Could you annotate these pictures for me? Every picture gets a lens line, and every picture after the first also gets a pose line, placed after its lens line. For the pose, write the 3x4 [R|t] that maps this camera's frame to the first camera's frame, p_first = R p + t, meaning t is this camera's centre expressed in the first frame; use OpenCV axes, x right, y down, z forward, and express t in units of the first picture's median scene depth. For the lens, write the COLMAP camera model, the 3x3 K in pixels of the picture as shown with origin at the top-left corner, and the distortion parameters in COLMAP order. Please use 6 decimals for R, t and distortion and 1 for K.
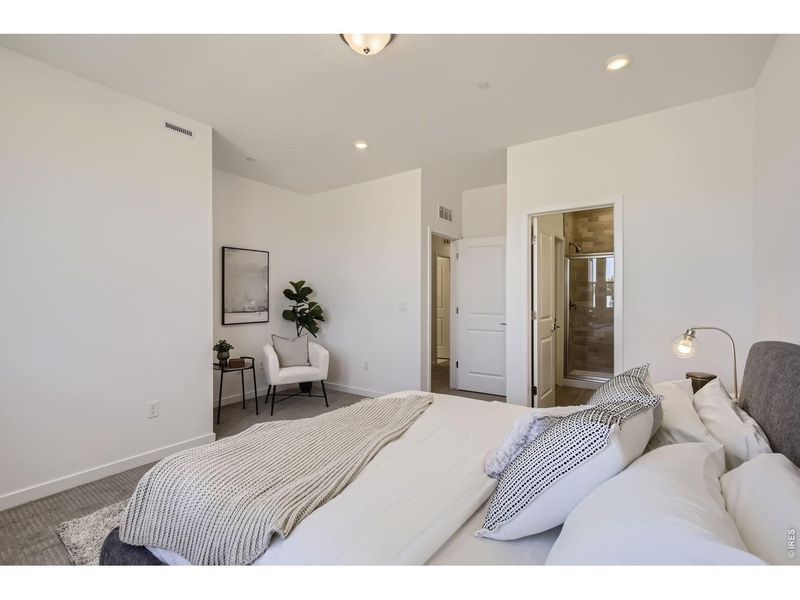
lens RADIAL K [[358.6, 0, 400.0], [0, 358.6, 300.0], [0, 0, 1]] dist [-0.000145, 0.000028]
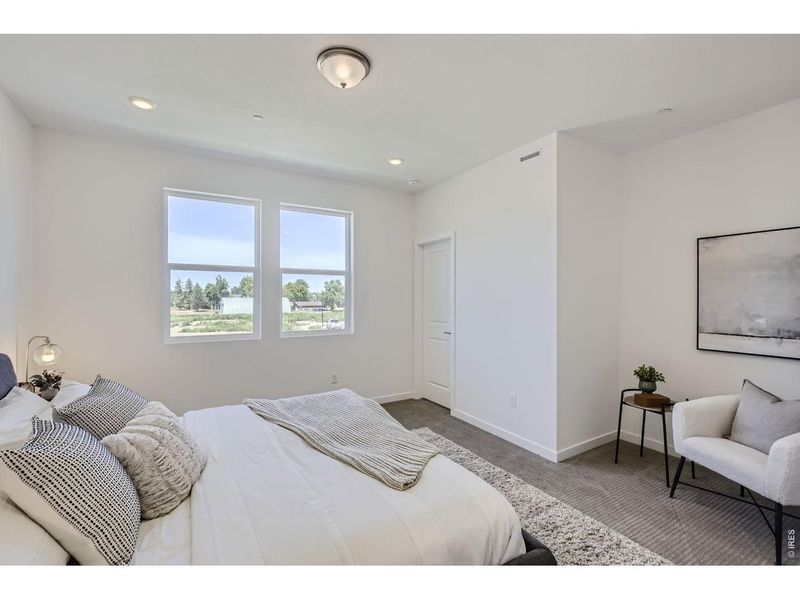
lens RADIAL K [[358.6, 0, 400.0], [0, 358.6, 300.0], [0, 0, 1]] dist [-0.000145, 0.000028]
pose [[-0.393918, 0.011033, -0.919079, 0.381094], [-0.006999, 0.999863, 0.015003, -0.034000], [0.919119, 0.012343, -0.393787, 0.734712]]
